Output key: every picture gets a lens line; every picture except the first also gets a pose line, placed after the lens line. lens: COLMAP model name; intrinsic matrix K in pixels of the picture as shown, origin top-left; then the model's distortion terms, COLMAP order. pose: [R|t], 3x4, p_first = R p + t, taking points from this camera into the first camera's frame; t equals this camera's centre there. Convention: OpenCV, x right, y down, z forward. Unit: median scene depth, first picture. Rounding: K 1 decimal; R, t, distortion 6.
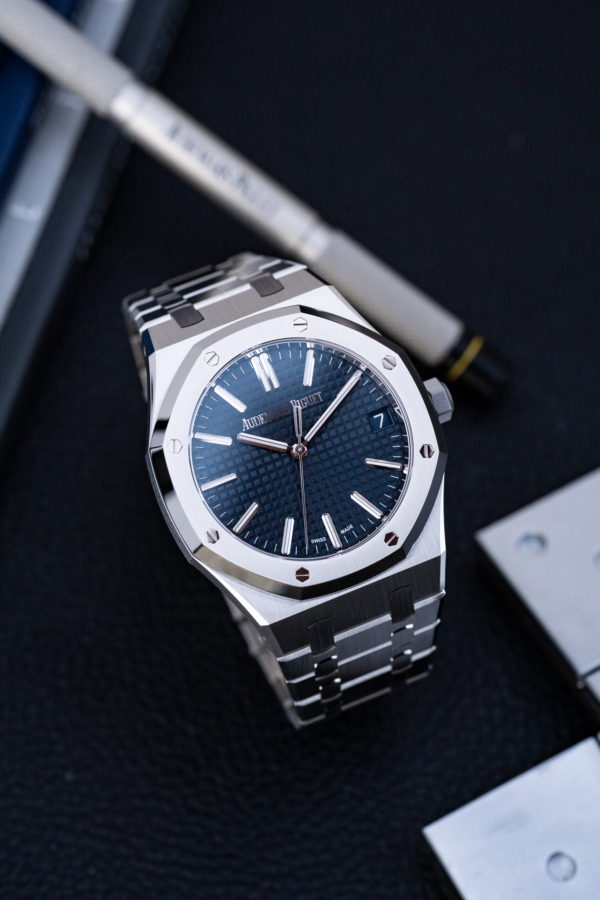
lens RADIAL K [[3182.6, 0, 300.0], [0, 3182.6, 450.0], [0, 0, 1]] dist [0.020979, -1.752029]
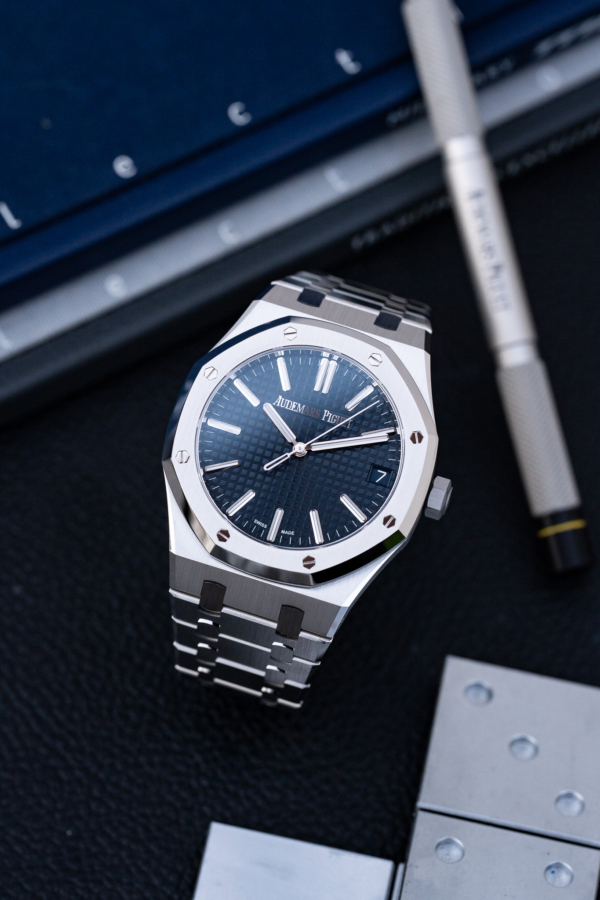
lens RADIAL K [[3182.6, 0, 300.0], [0, 3182.6, 450.0], [0, 0, 1]] dist [0.020979, -1.752029]
pose [[0.743847, 0.595469, -0.303495, 0.307986], [-0.614391, 0.787977, 0.040207, -0.040471], [0.263089, 0.156557, 0.951984, -0.030057]]
